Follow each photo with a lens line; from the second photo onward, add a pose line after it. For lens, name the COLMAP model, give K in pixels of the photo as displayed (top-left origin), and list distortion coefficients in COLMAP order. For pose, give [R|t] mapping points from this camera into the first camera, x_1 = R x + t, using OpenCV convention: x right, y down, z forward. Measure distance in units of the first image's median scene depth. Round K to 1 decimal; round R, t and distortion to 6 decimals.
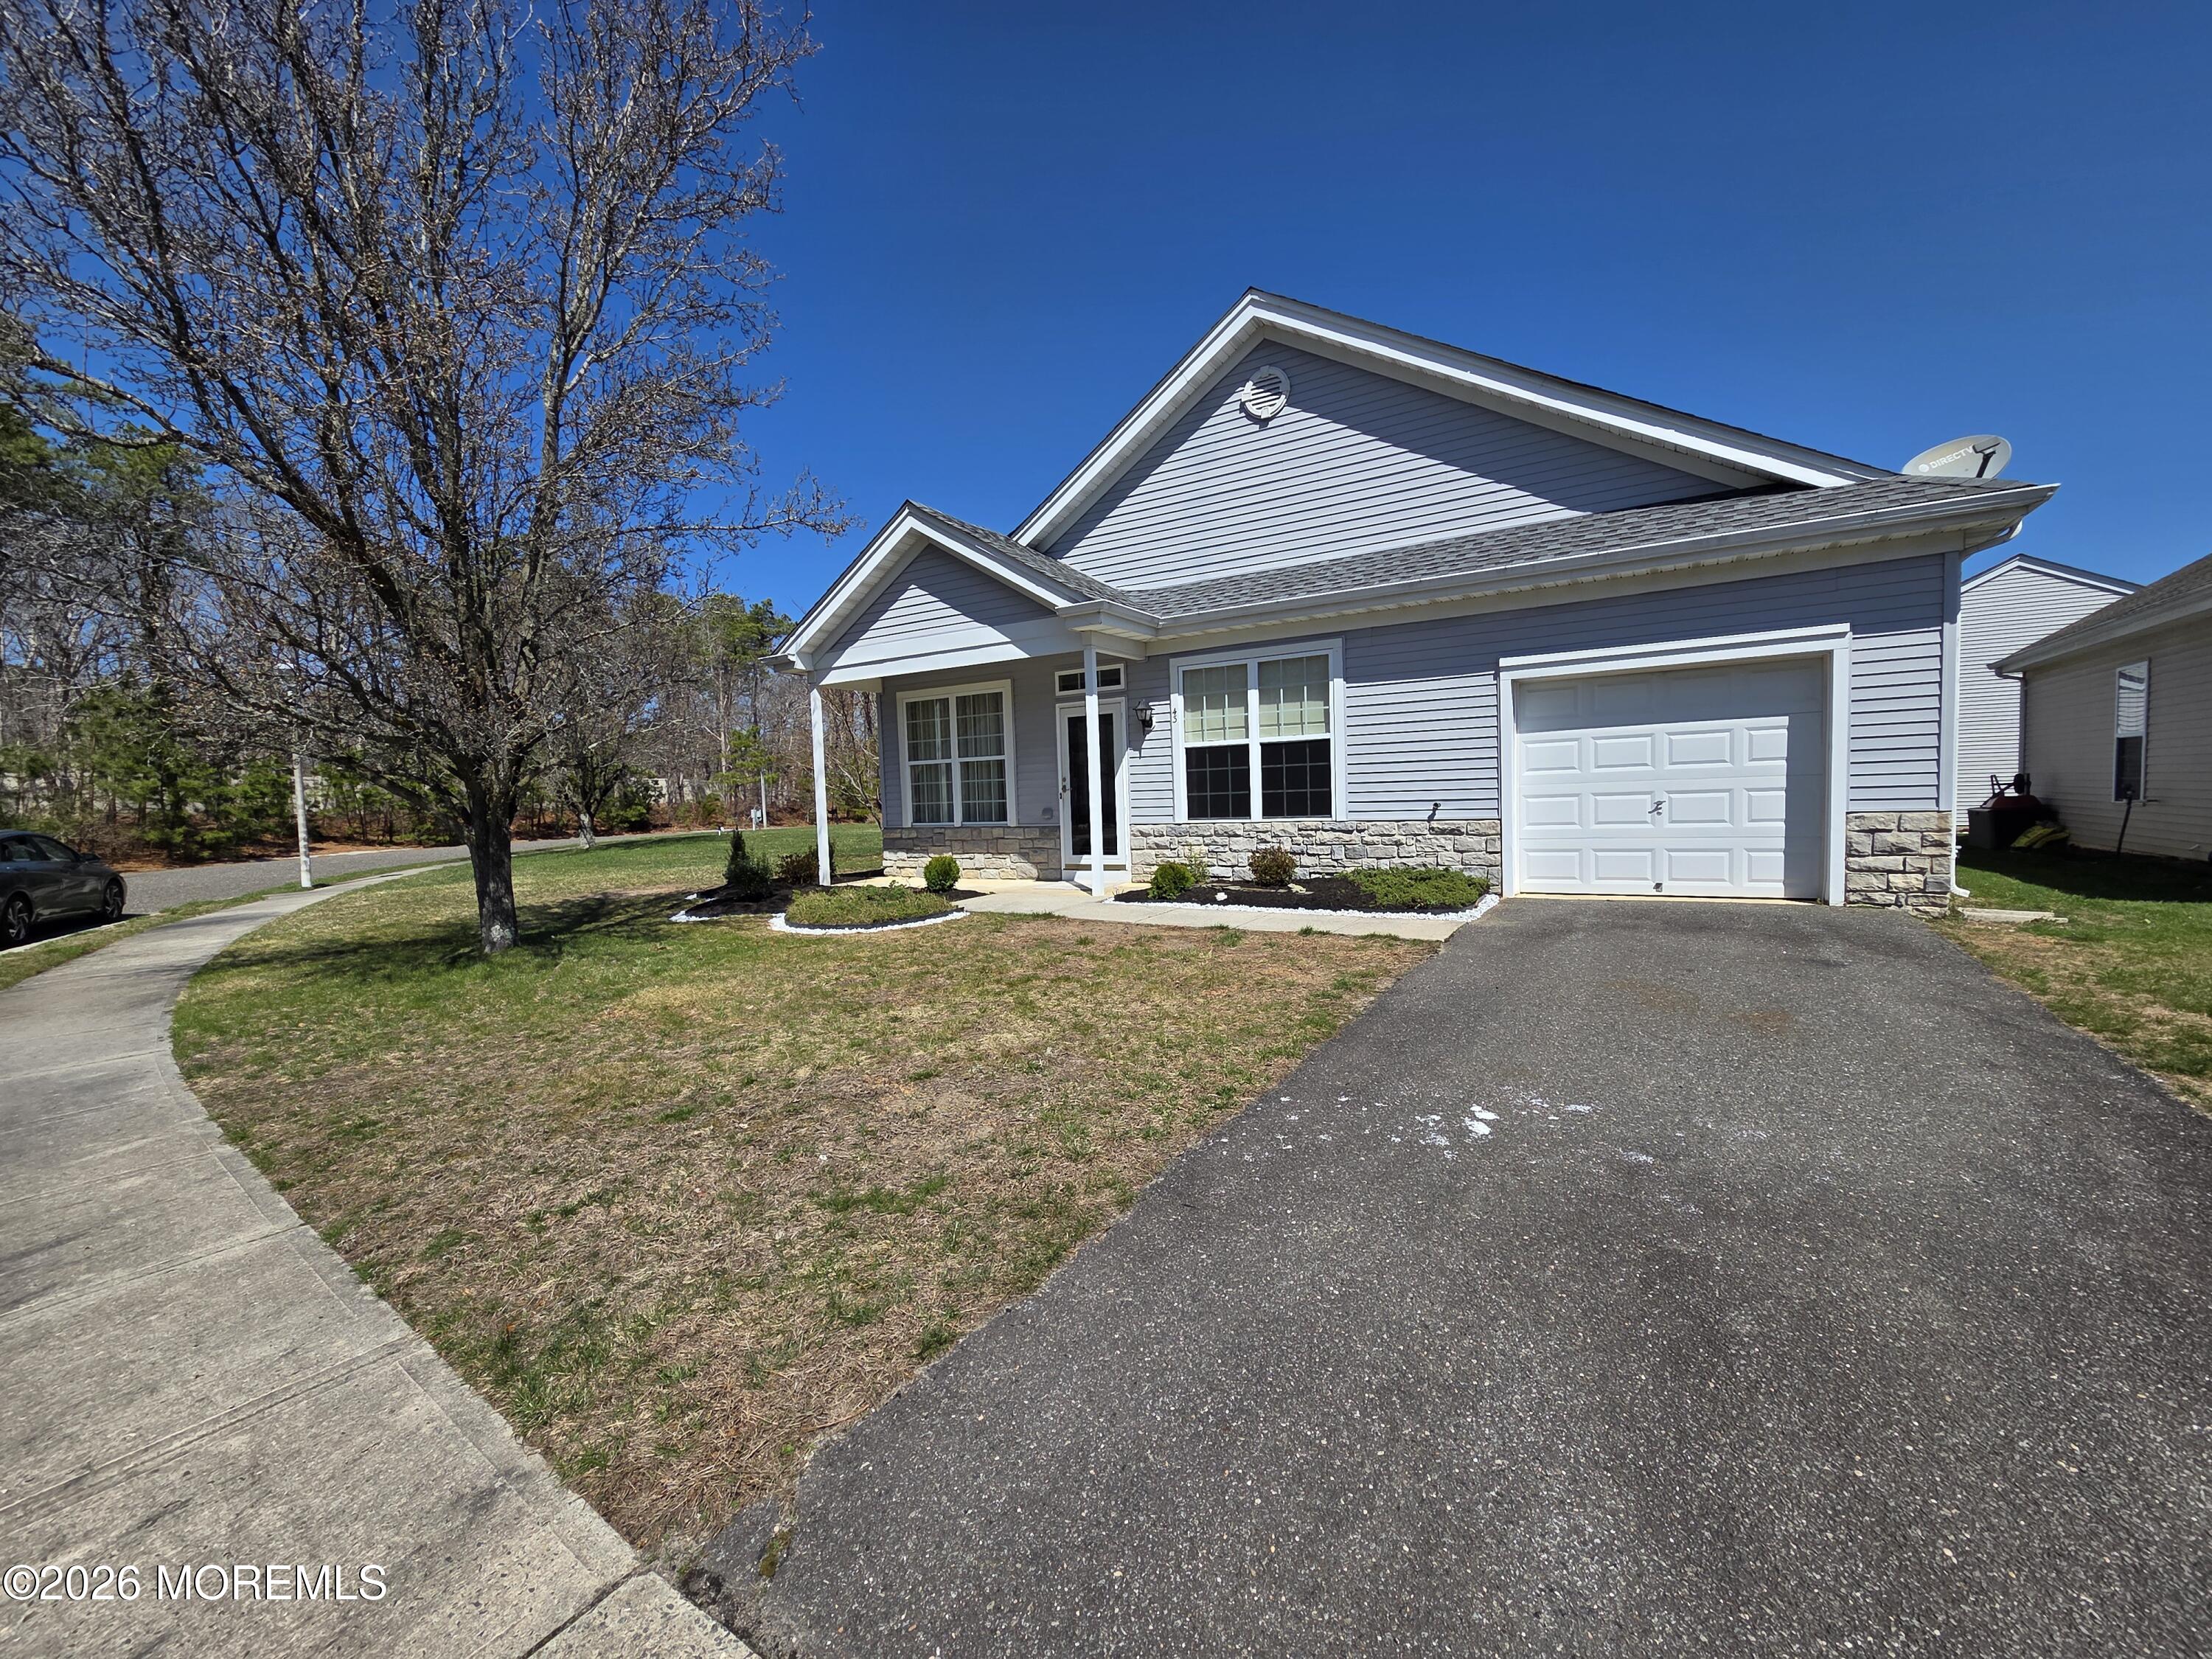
lens RADIAL K [[890.0, 0, 1101.9], [0, 890.0, 859.8], [0, 0, 1]] dist [0.006842, 0.000101]
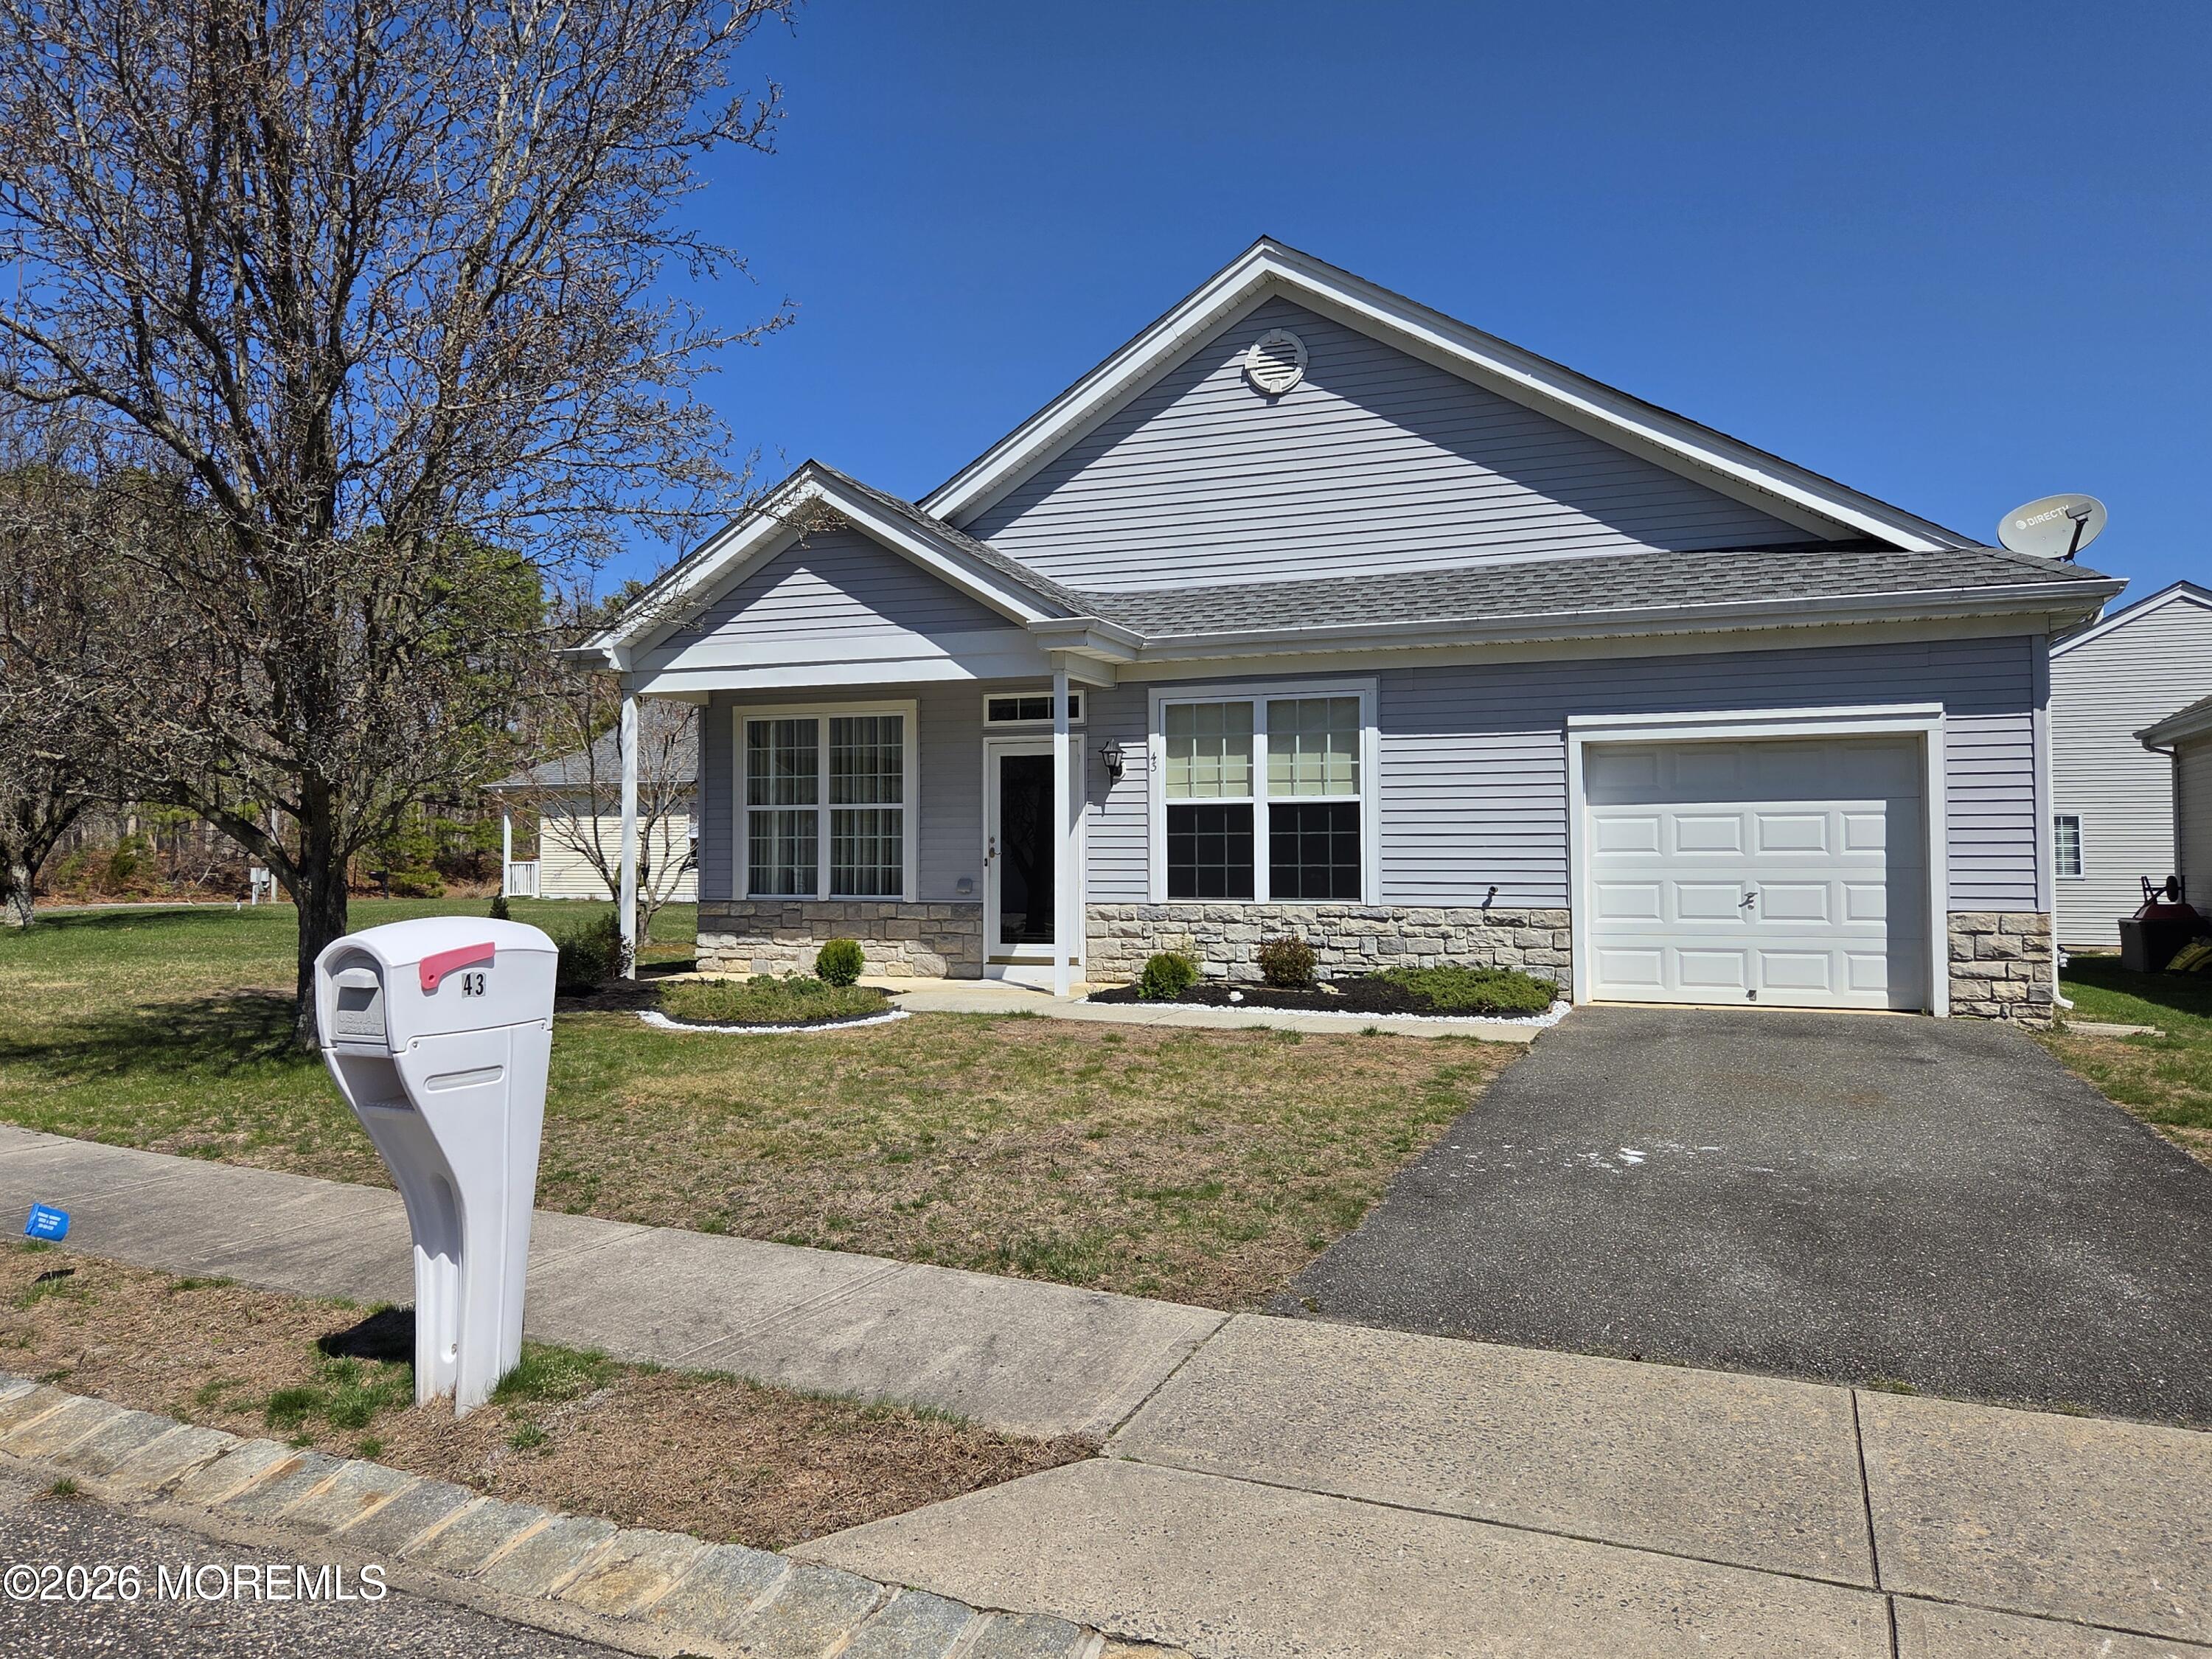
lens RADIAL K [[1561.8, 0, 1071.4], [0, 1561.8, 833.0], [0, 0, 1]] dist [0.077422, -0.055989]
pose [[0.986094, 0.036356, 0.162166, -0.215863], [-0.021052, 0.995244, -0.095115, 0.028856], [-0.164852, 0.090378, 0.982169, -0.314373]]
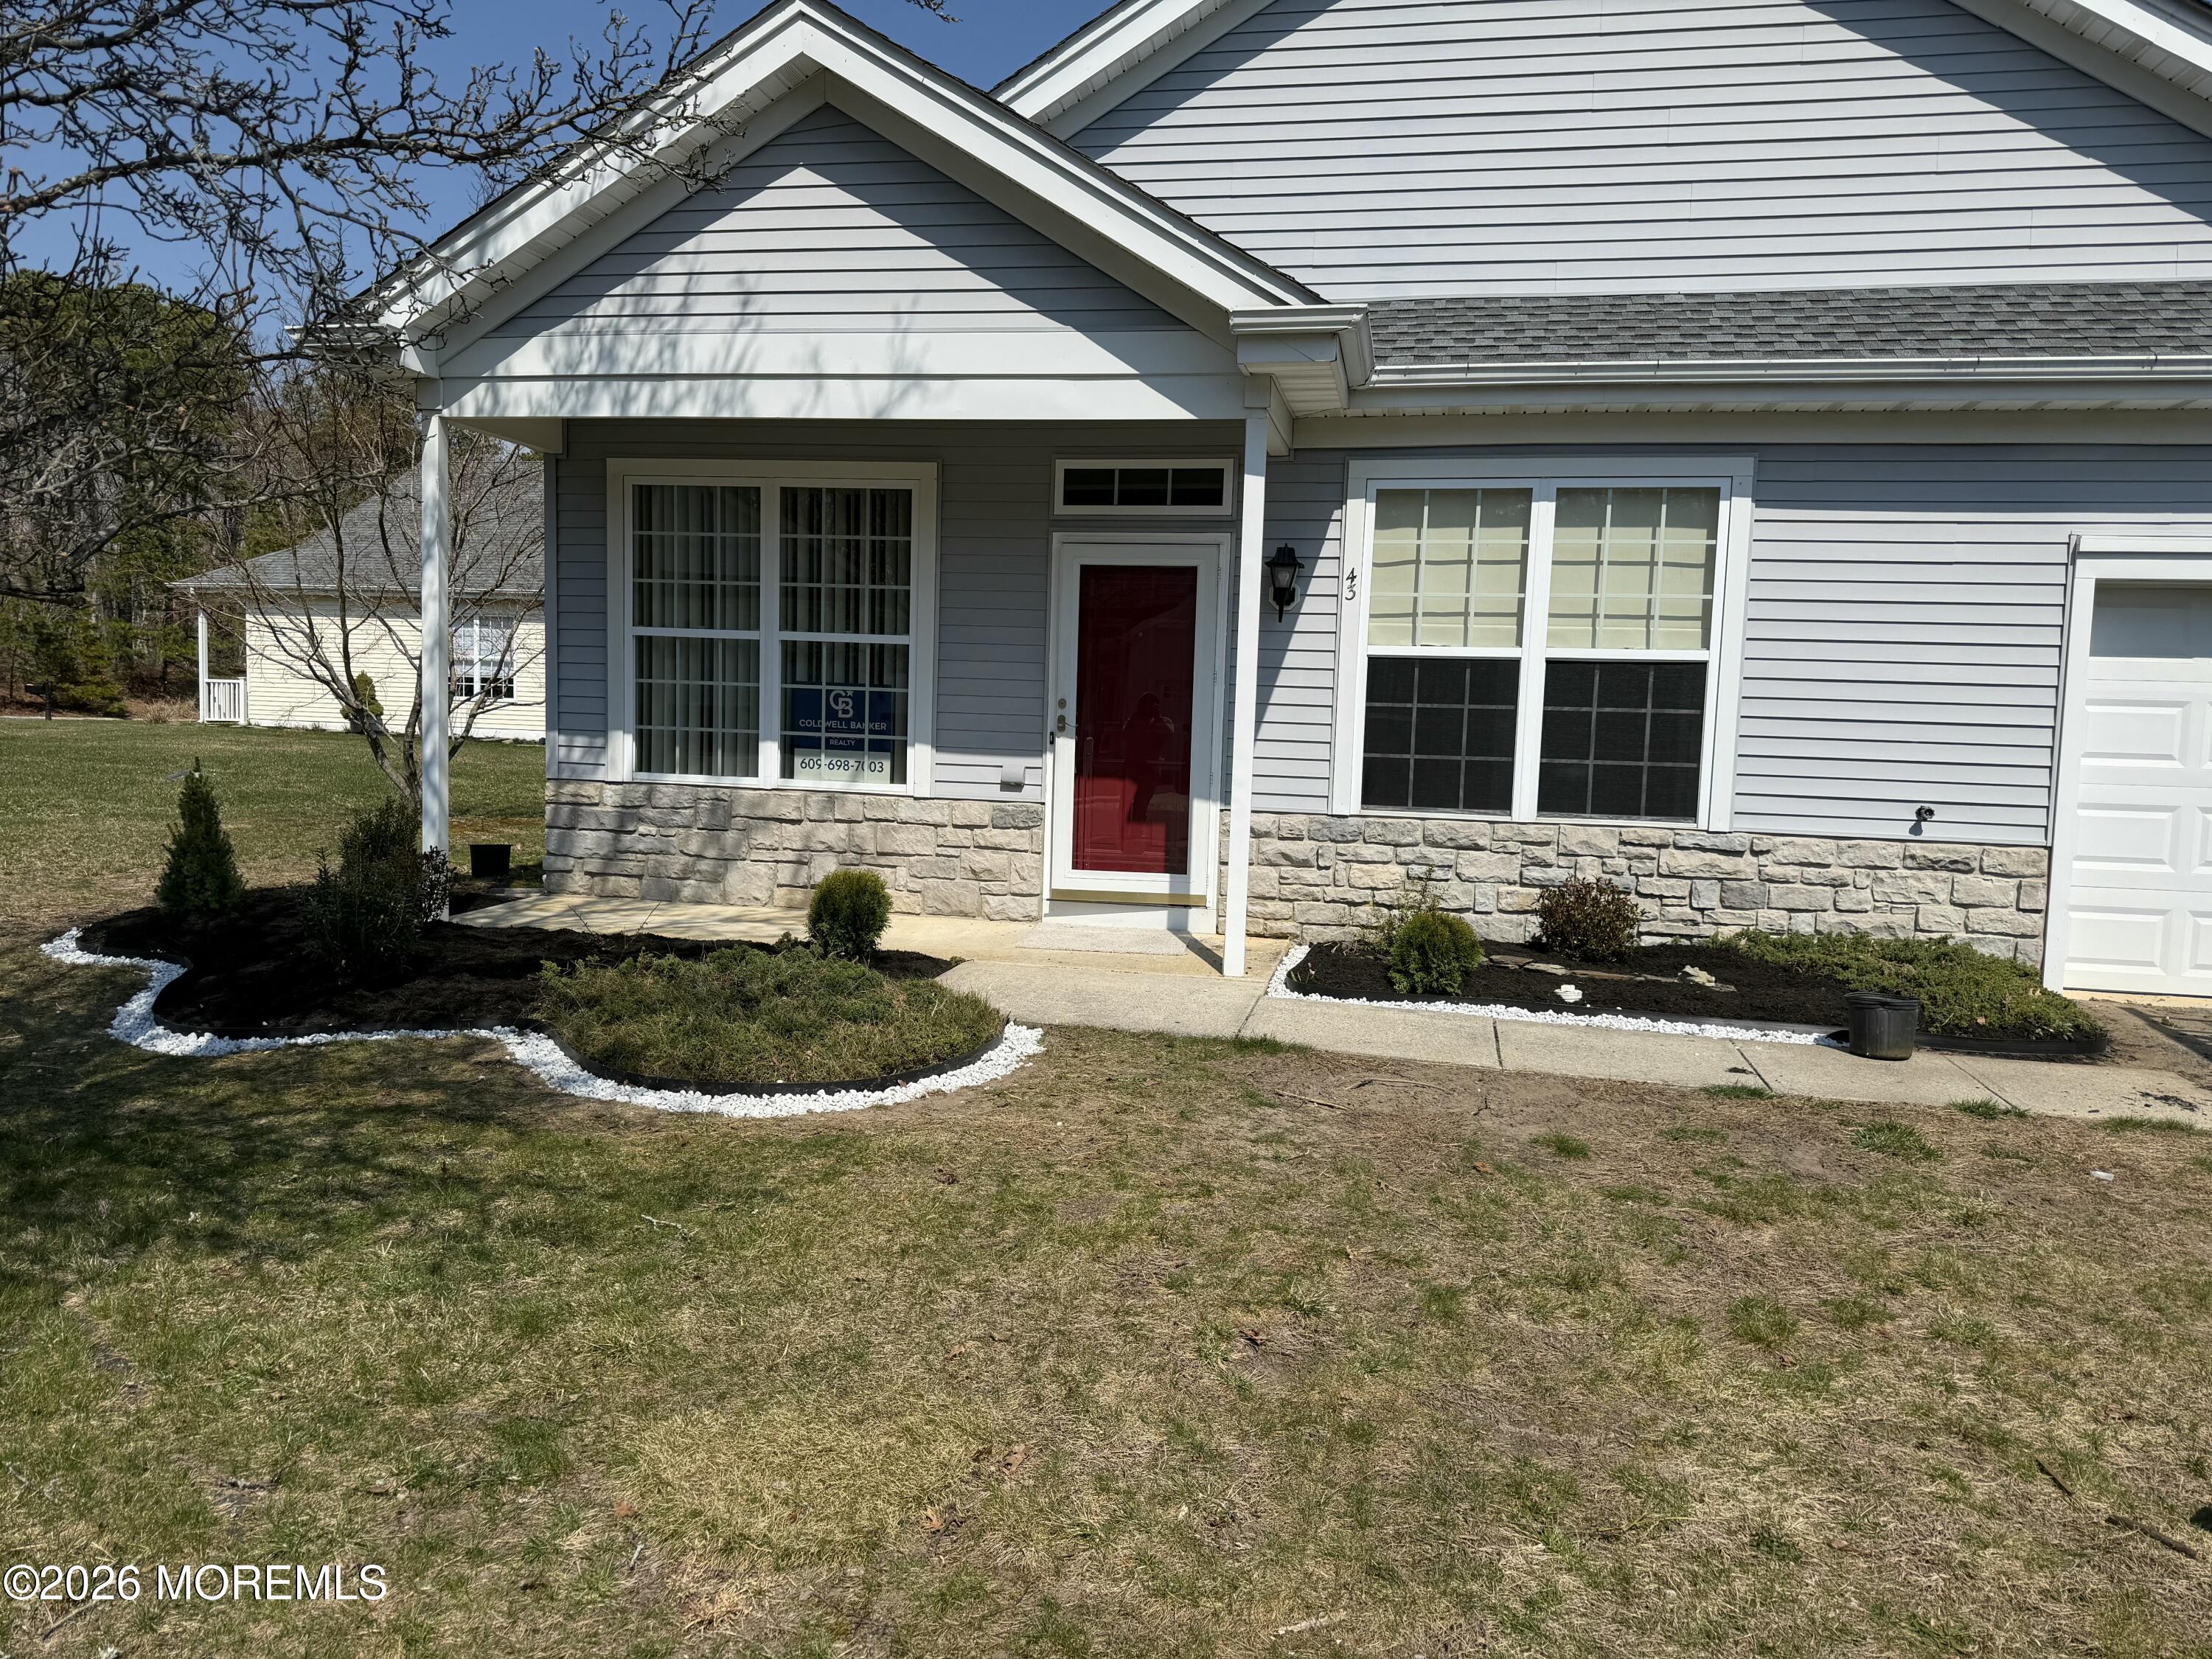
lens RADIAL K [[1543.3, 0, 1103.5], [0, 1543.3, 854.4], [0, 0, 1]] dist [0.150076, -0.270065]
pose [[0.941495, 0.031030, 0.335597, -0.330618], [-0.039590, 0.999041, 0.018695, -0.032631], [-0.334695, -0.030887, 0.941820, 0.290653]]
